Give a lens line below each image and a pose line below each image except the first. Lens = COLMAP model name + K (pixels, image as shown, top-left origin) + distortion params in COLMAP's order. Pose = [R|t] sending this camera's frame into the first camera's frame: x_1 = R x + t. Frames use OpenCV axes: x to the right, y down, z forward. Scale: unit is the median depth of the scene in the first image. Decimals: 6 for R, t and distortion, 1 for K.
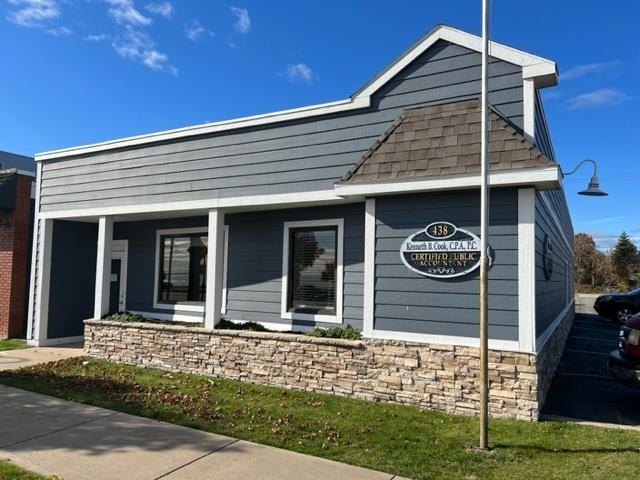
lens RADIAL K [[474.1, 0, 325.2], [0, 474.1, 241.7], [0, 0, 1]] dist [0.039641, -0.038417]
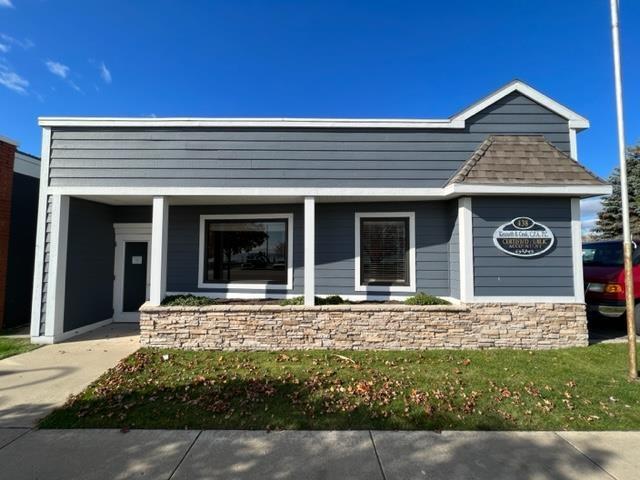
lens RADIAL K [[257.2, 0, 317.9], [0, 257.2, 238.1], [0, 0, 1]] dist [-0.003130, 0.000159]
pose [[0.877268, 0.009844, 0.479899, -0.597175], [-0.021550, 0.999589, 0.018889, 0.017482], [-0.479516, -0.026912, 0.877120, 0.552100]]
